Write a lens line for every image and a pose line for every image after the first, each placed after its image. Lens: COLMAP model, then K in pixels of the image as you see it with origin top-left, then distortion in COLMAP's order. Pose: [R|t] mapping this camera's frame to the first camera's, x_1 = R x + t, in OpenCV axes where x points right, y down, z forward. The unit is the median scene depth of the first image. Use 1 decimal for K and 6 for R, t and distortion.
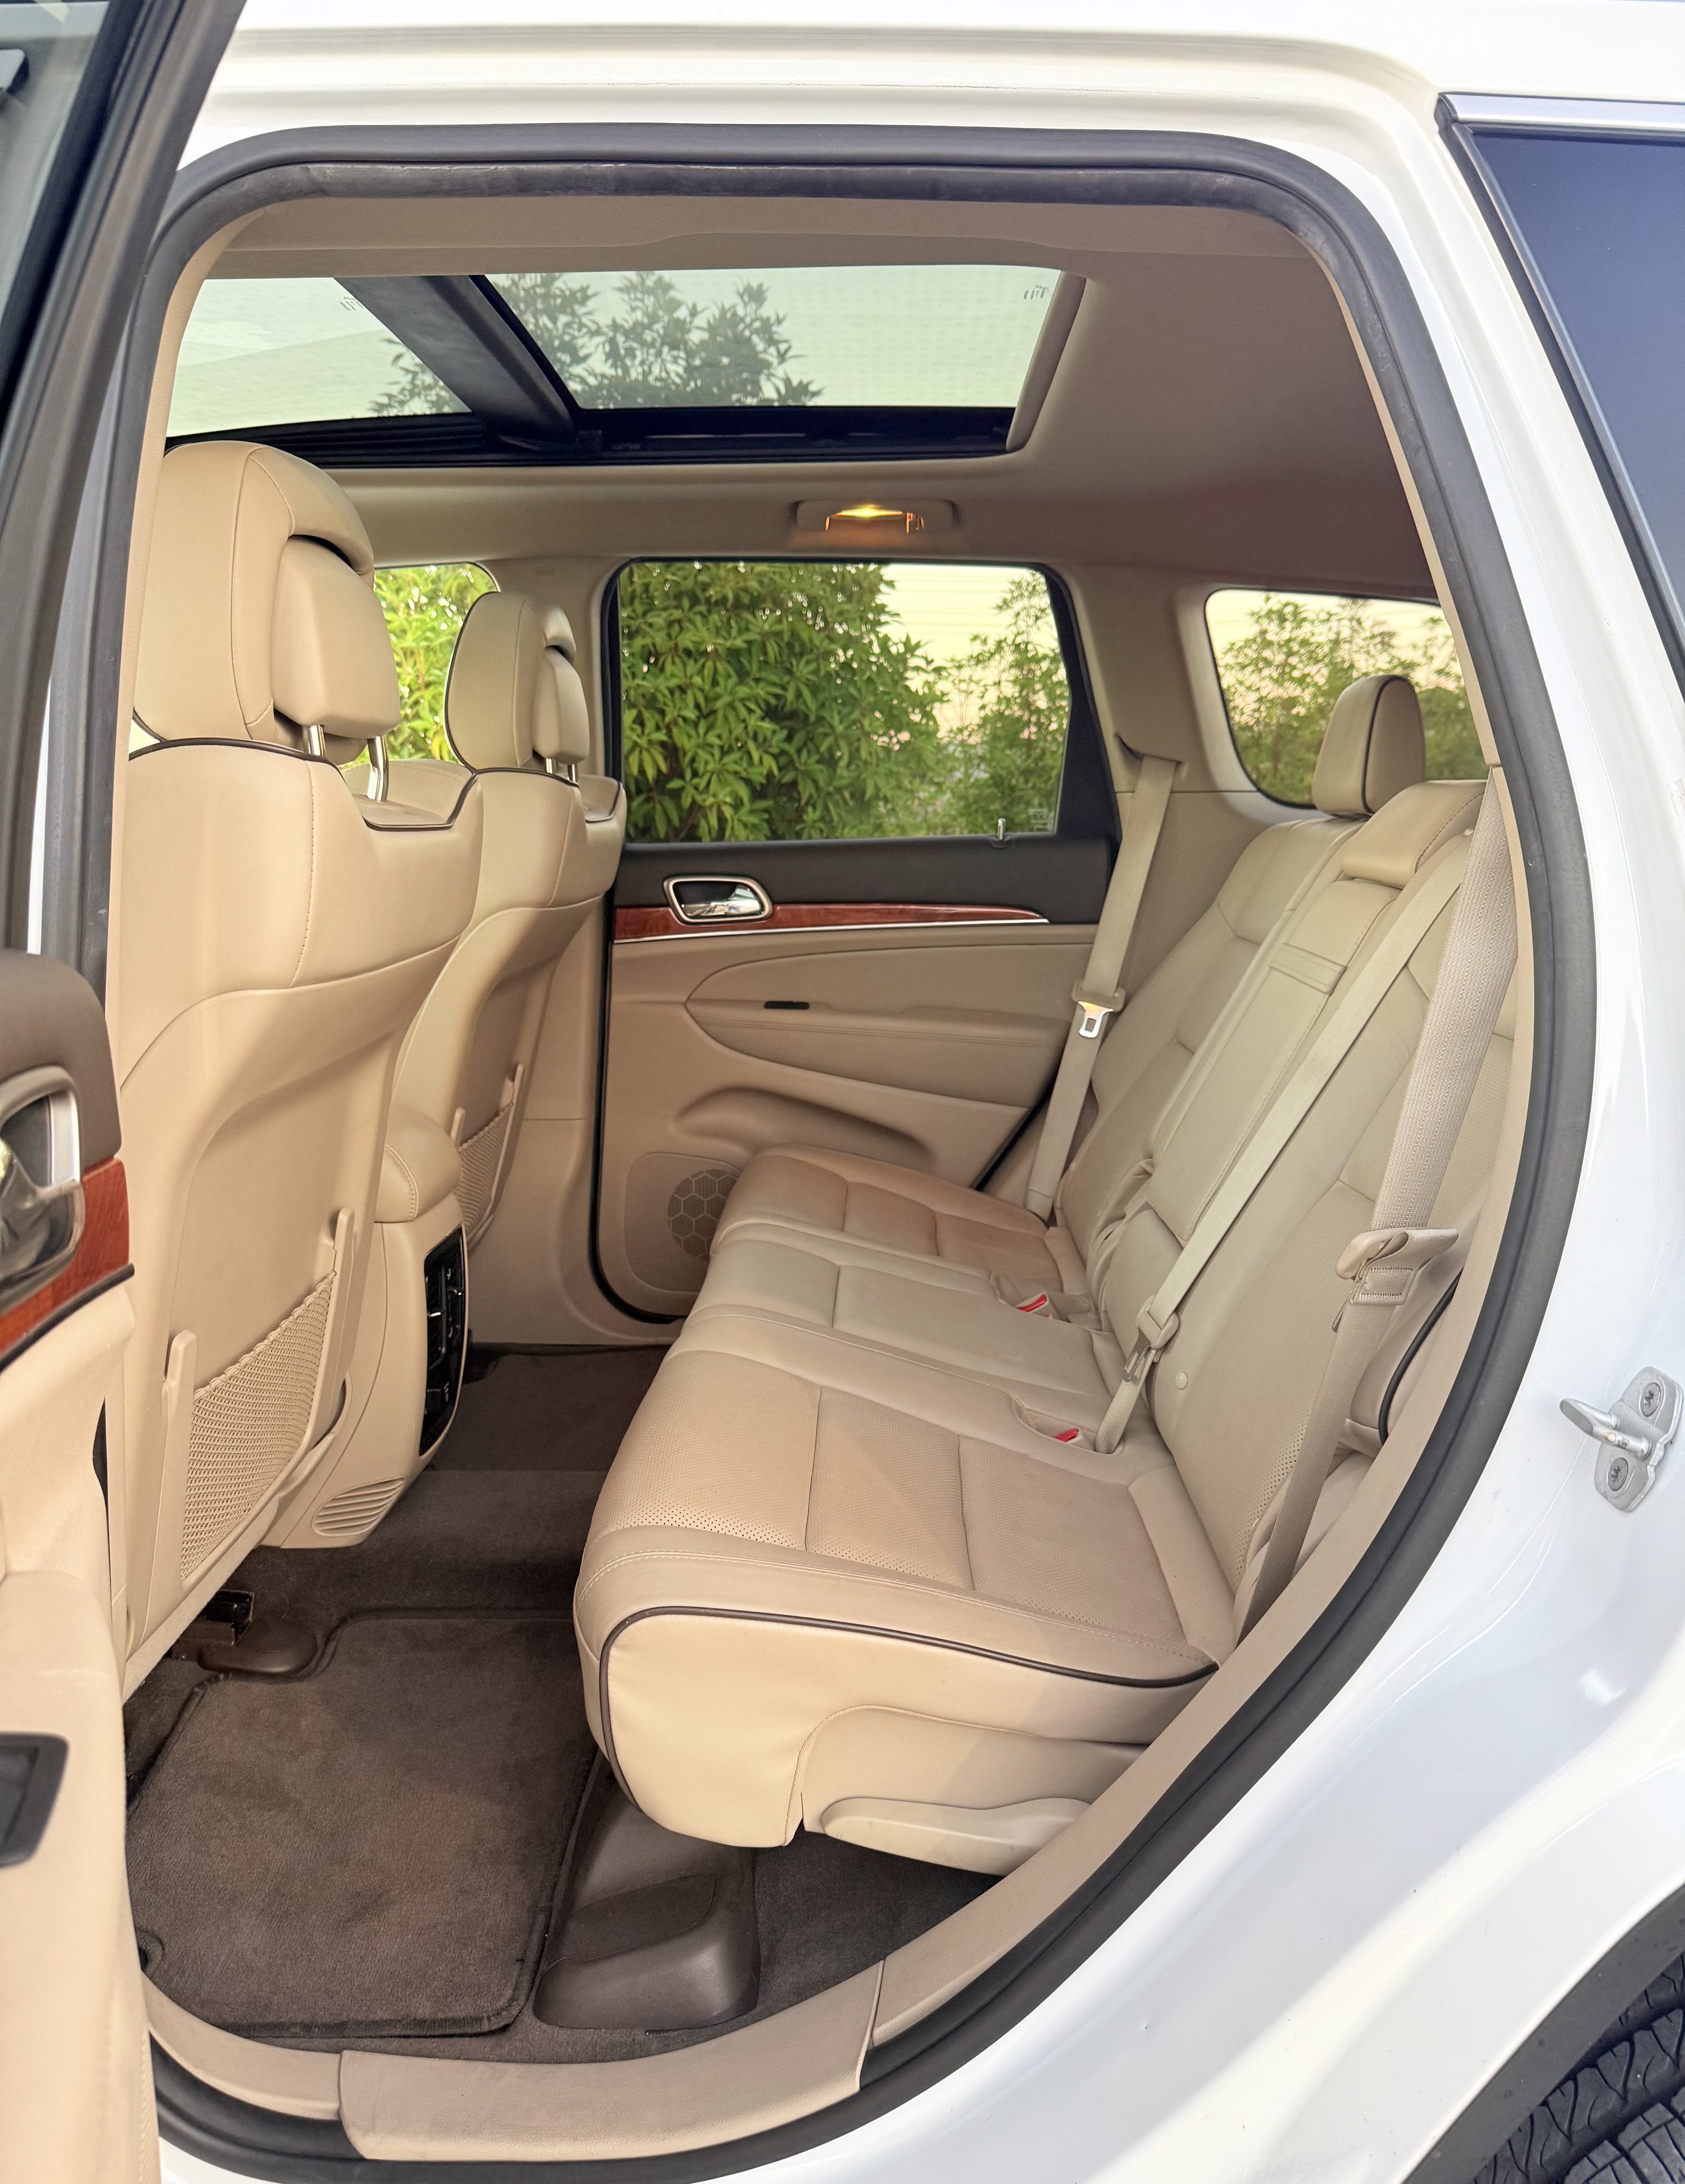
lens RADIAL K [[1533.8, 0, 796.4], [0, 1533.8, 1165.5], [0, 0, 1]] dist [0.043087, -0.076497]
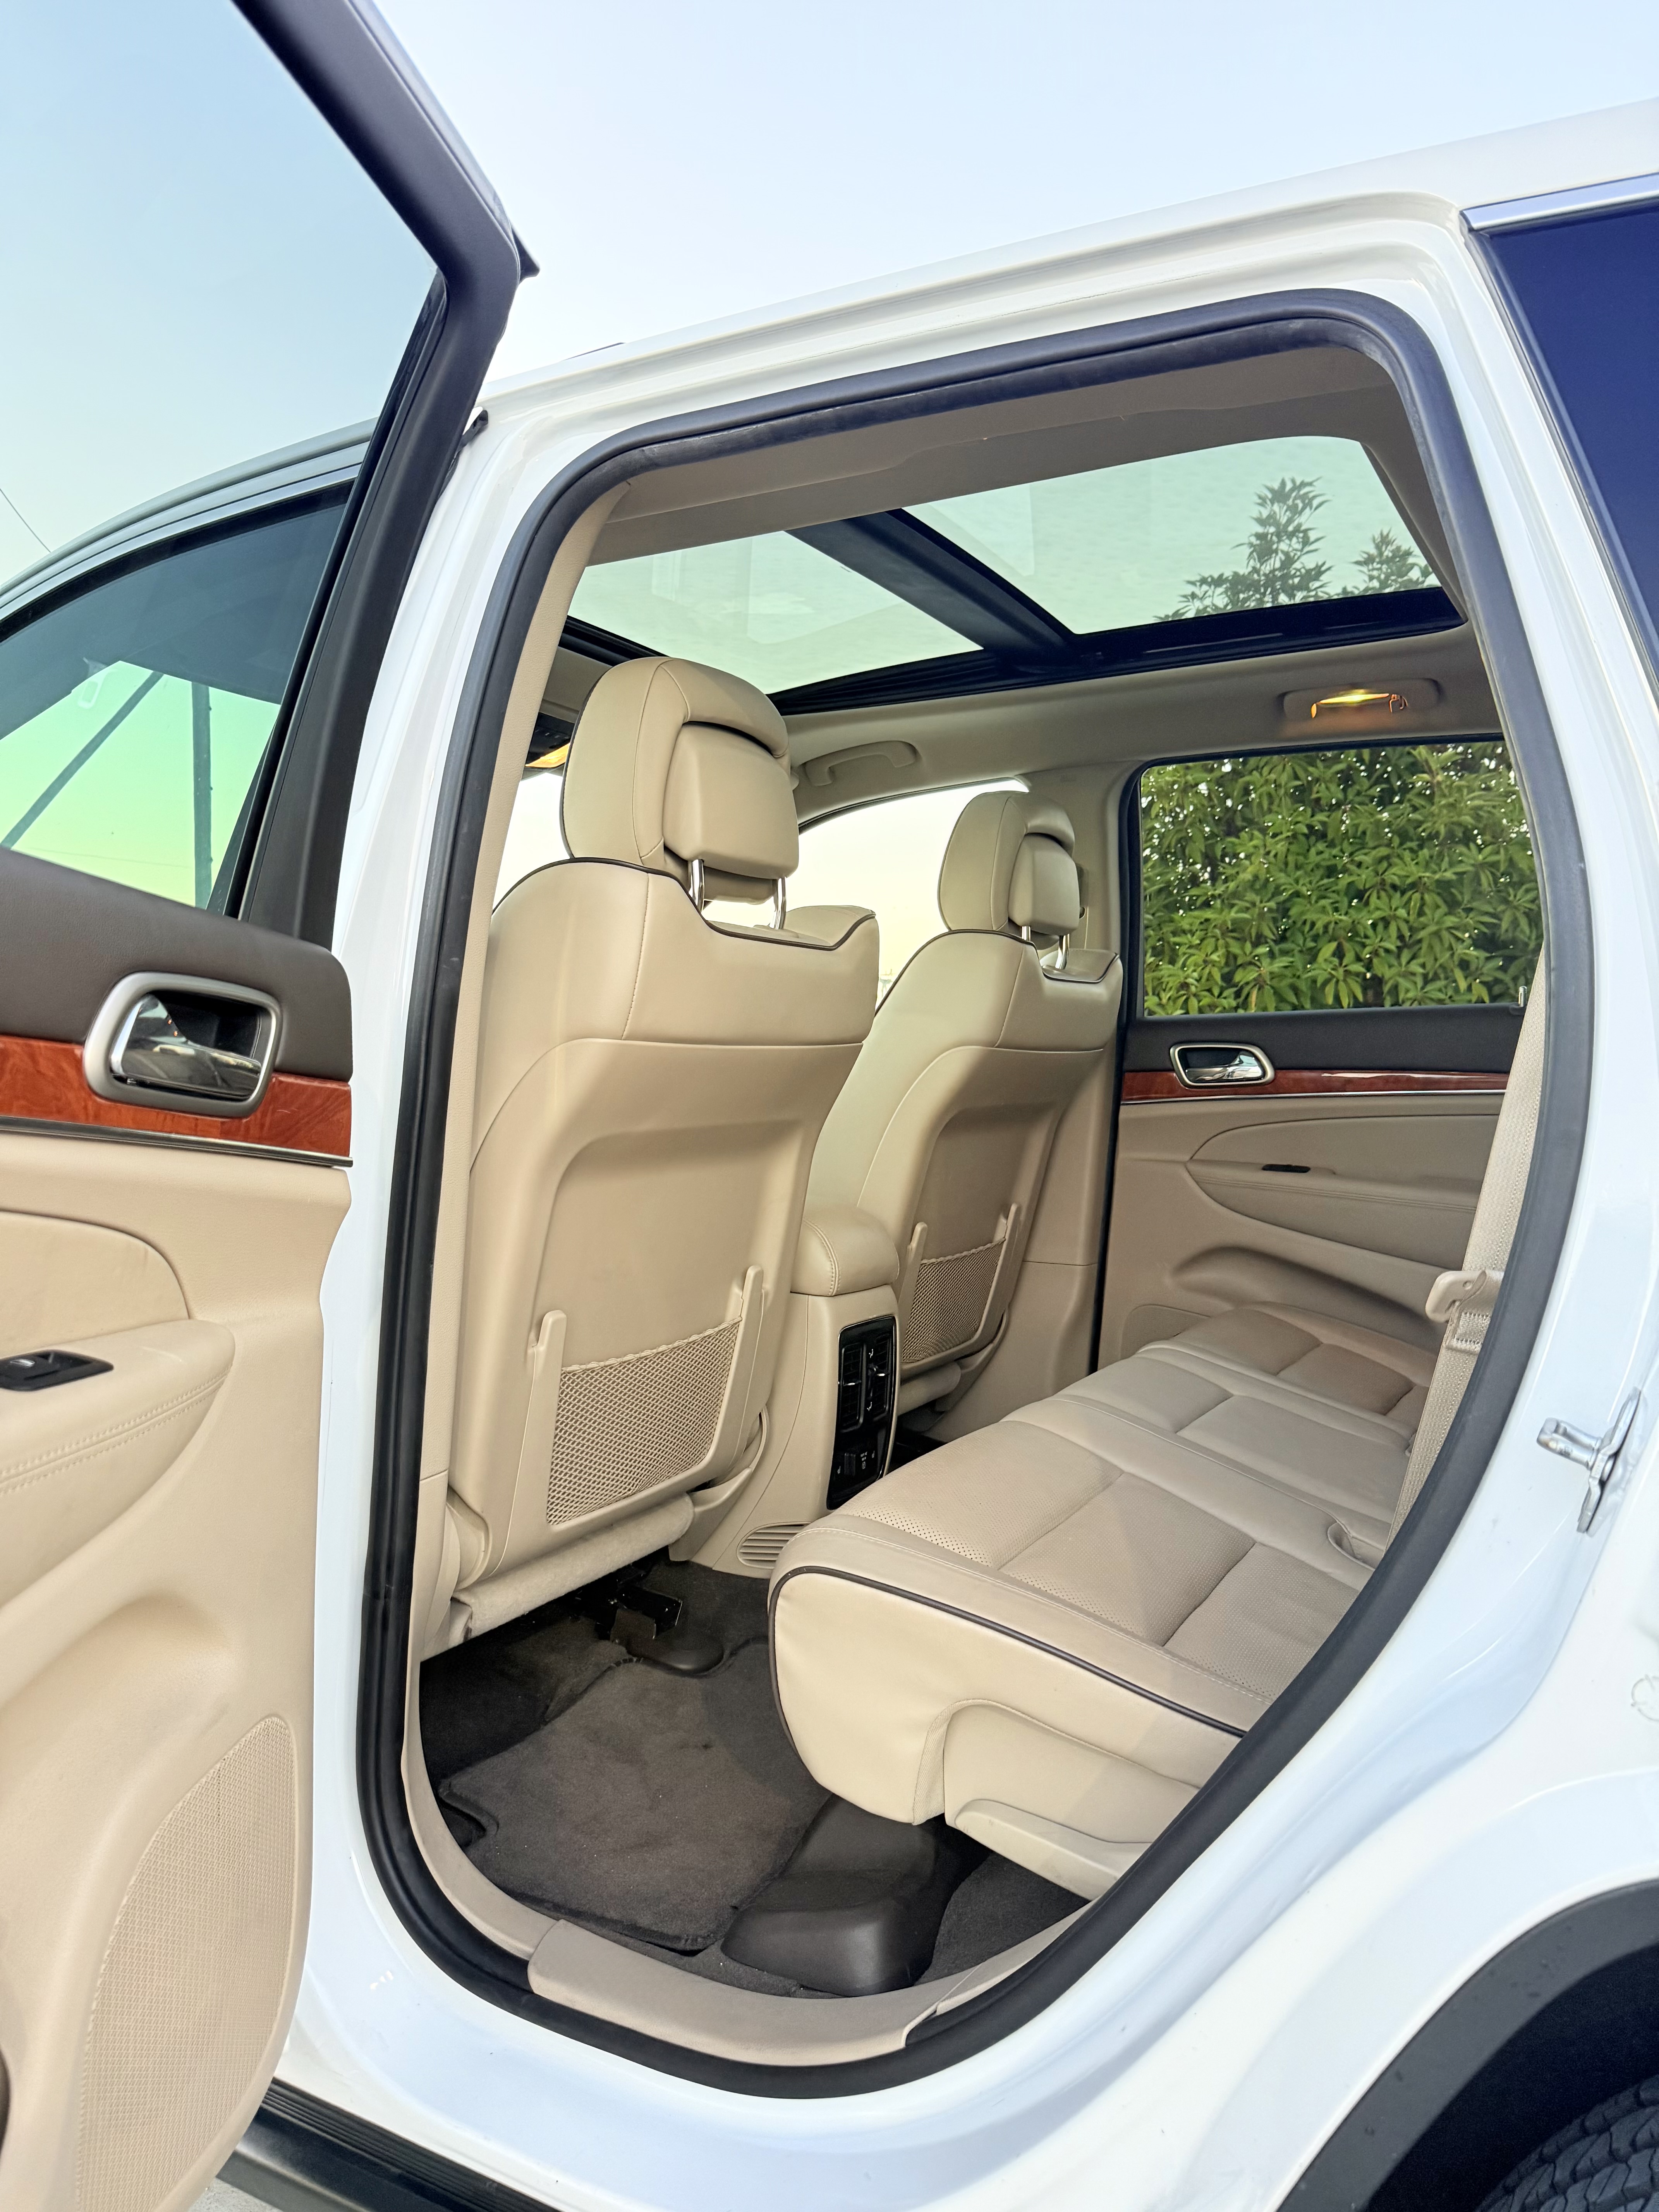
lens RADIAL K [[1483.7, 0, 820.6], [0, 1483.7, 1161.0], [0, 0, 1]] dist [0.054758, -0.083495]
pose [[0.892060, 0.041373, -0.450020, 0.169113], [-0.111091, 0.985320, -0.129625, 0.055331], [0.438050, 0.165627, 0.883561, -0.013029]]
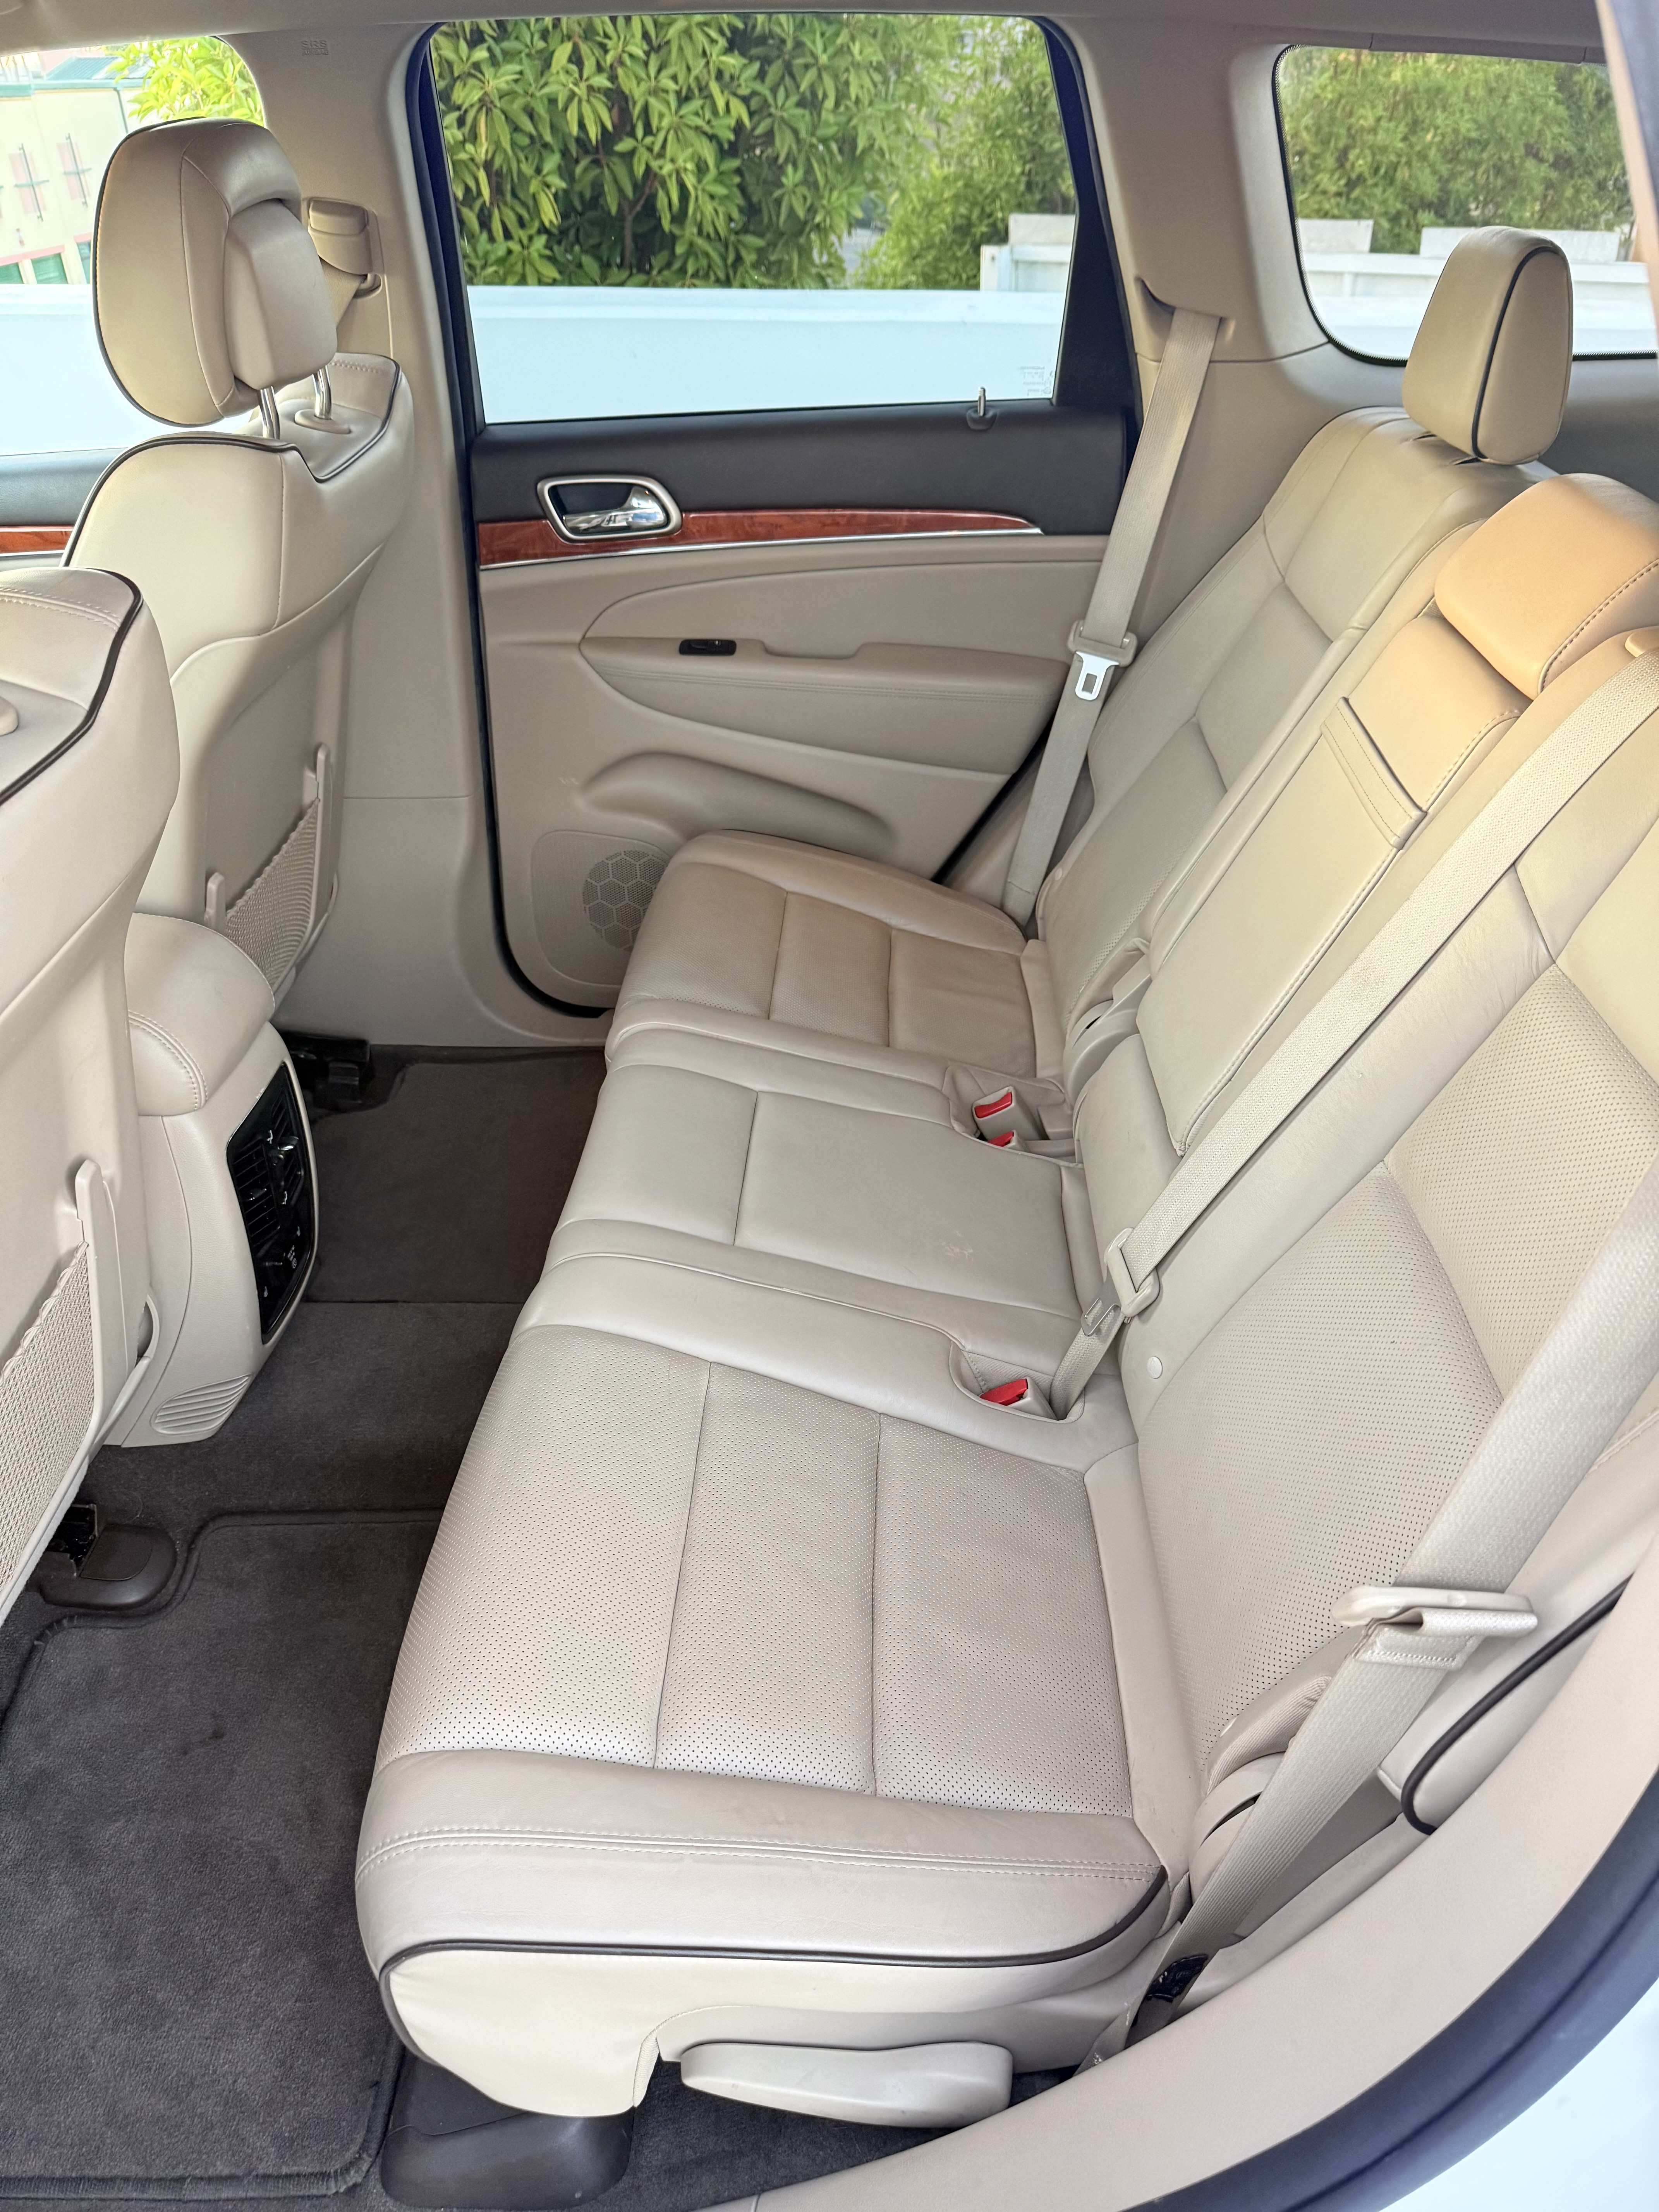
lens RADIAL K [[1483.7, 0, 820.6], [0, 1483.7, 1161.0], [0, 0, 1]] dist [0.054758, -0.083495]
pose [[0.999738, -0.022488, 0.004311, 0.043985], [0.019271, 0.928030, 0.372007, -0.149196], [-0.012366, -0.371826, 0.928220, 0.188516]]
